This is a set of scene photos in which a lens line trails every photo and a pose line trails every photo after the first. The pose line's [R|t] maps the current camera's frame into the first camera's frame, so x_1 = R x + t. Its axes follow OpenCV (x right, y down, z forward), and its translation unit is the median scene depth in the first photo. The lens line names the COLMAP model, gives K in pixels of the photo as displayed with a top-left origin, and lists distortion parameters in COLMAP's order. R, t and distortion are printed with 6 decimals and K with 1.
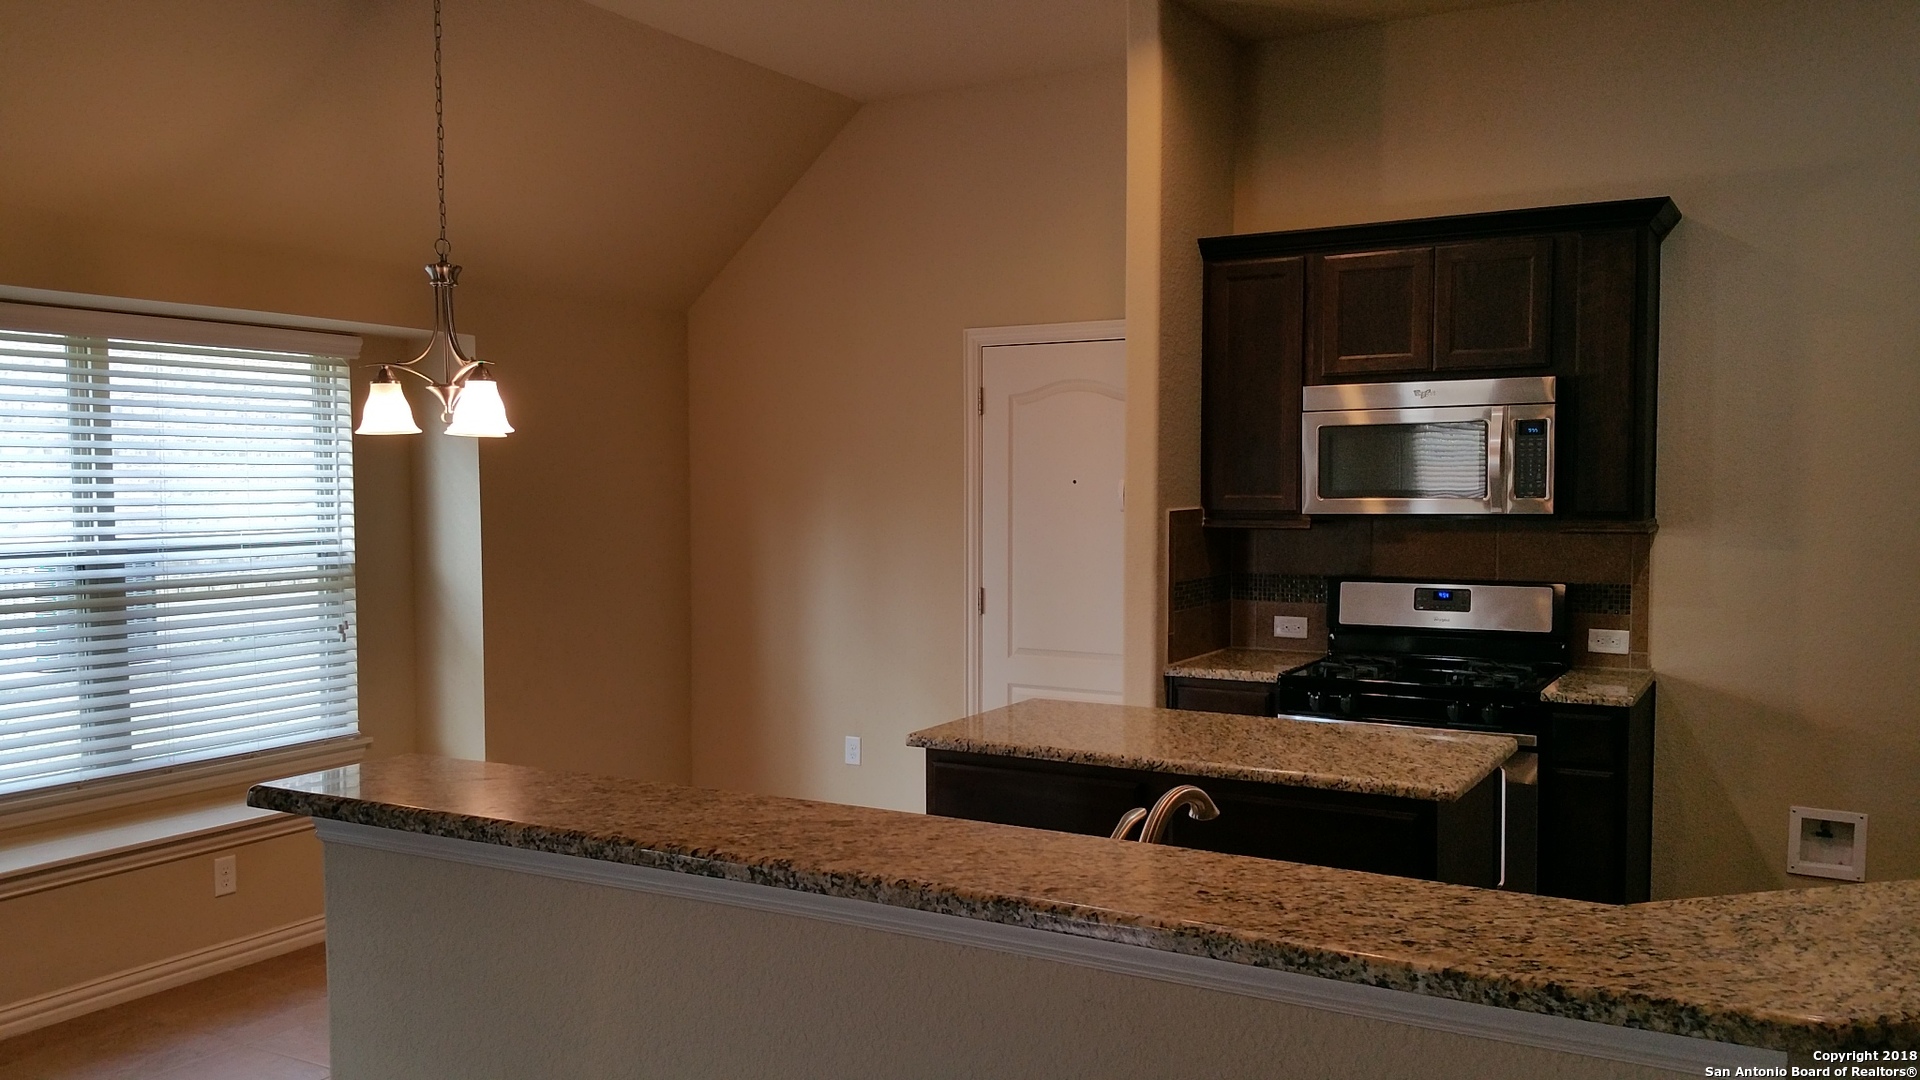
lens RADIAL K [[1511.2, 0, 955.2], [0, 1511.2, 481.8], [0, 0, 1]] dist [0.001987, -0.155513]
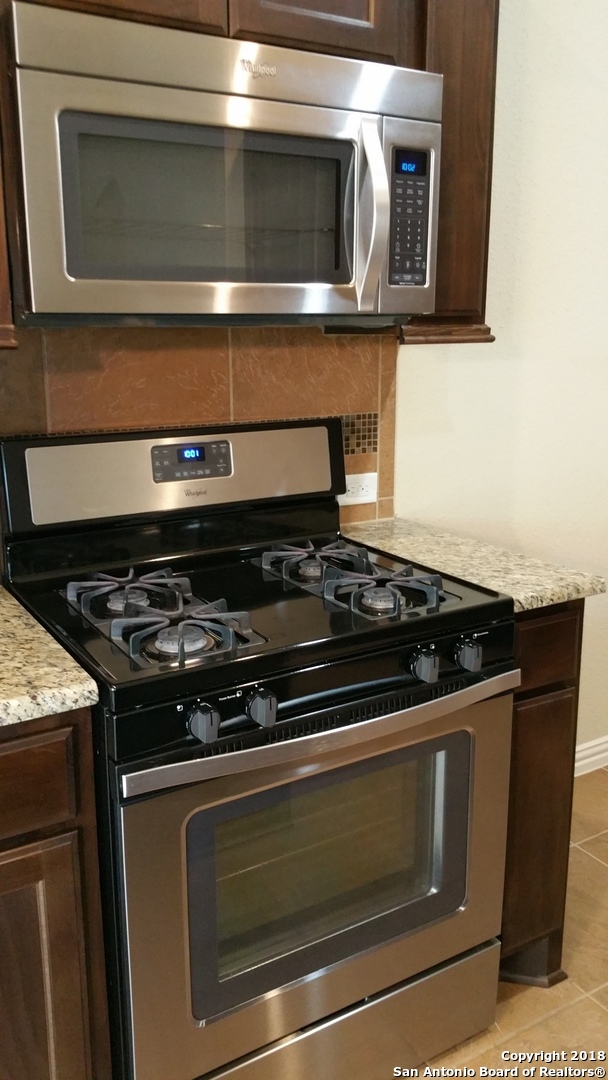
lens RADIAL K [[874.7, 0, 285.6], [0, 874.7, 516.5], [0, 0, 1]] dist [0.148885, -0.270538]
pose [[0.519844, -0.183352, 0.834353, 0.038755], [0.001685, 0.976913, 0.213630, 0.024042], [-0.854260, -0.109648, 0.508151, 0.806633]]
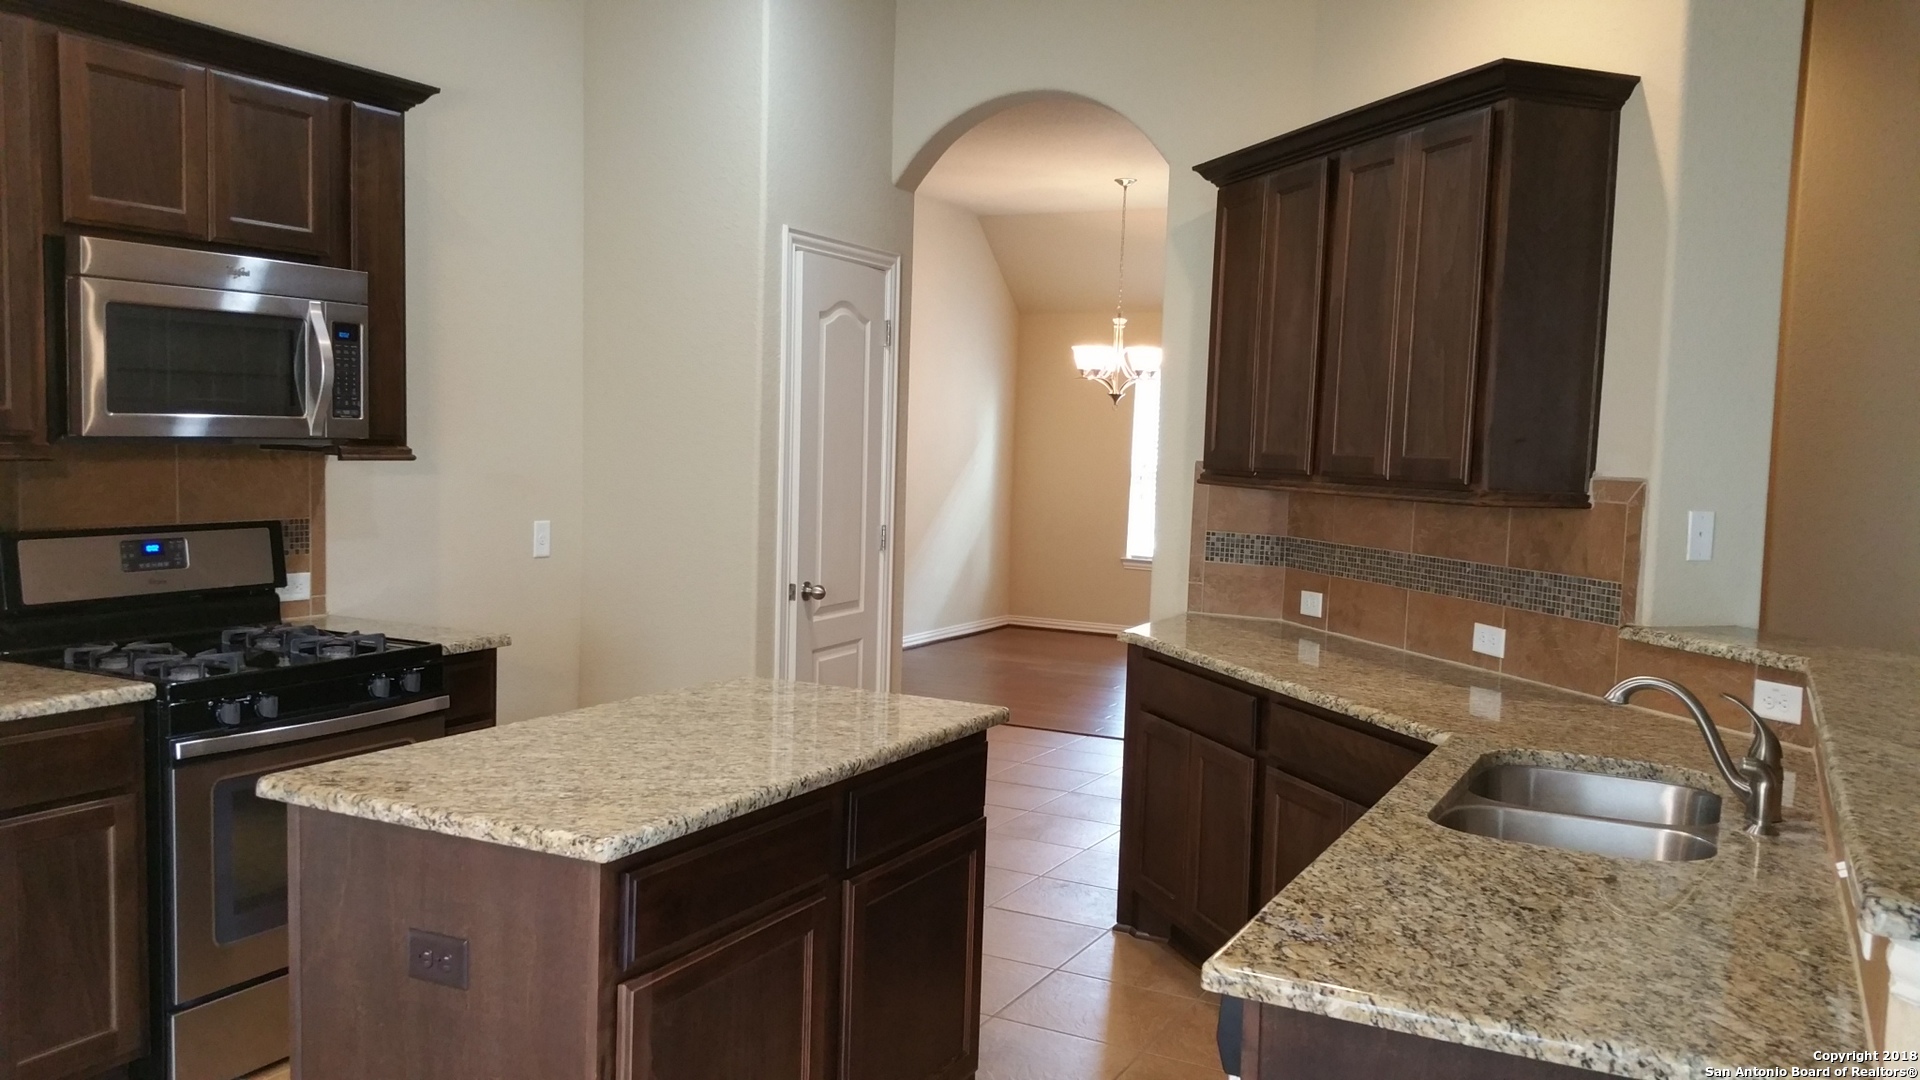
lens RADIAL K [[1555.1, 0, 957.9], [0, 1555.1, 570.3], [0, 0, 1]] dist [0.148885, -0.270538]
pose [[-0.025371, -0.091192, 0.995510, -0.462430], [-0.033953, 0.995335, 0.090311, 0.003697], [-0.999101, -0.031509, -0.028349, 0.655509]]
